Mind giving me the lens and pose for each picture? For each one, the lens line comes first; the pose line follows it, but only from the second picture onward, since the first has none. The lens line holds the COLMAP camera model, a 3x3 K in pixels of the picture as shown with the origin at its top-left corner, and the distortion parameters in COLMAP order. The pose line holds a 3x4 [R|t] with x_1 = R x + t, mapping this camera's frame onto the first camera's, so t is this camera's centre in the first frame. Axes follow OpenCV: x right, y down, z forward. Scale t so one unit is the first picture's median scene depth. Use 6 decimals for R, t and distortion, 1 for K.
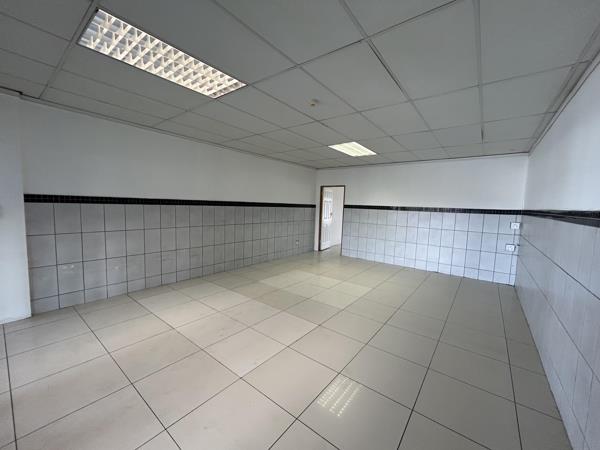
lens RADIAL K [[240.8, 0, 300.3], [0, 240.8, 225.6], [0, 0, 1]] dist [0.001789, 0.000611]
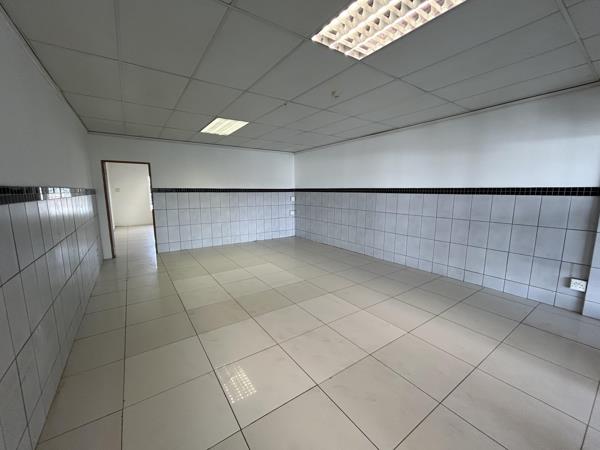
lens RADIAL K [[240.8, 0, 299.6], [0, 240.8, 224.7], [0, 0, 1]] dist [0.001789, 0.000611]
pose [[0.301782, -0.167386, 0.938568, -0.651600], [0.093362, 0.984923, 0.145634, -0.061578], [-0.948795, 0.043677, 0.312859, 0.493165]]
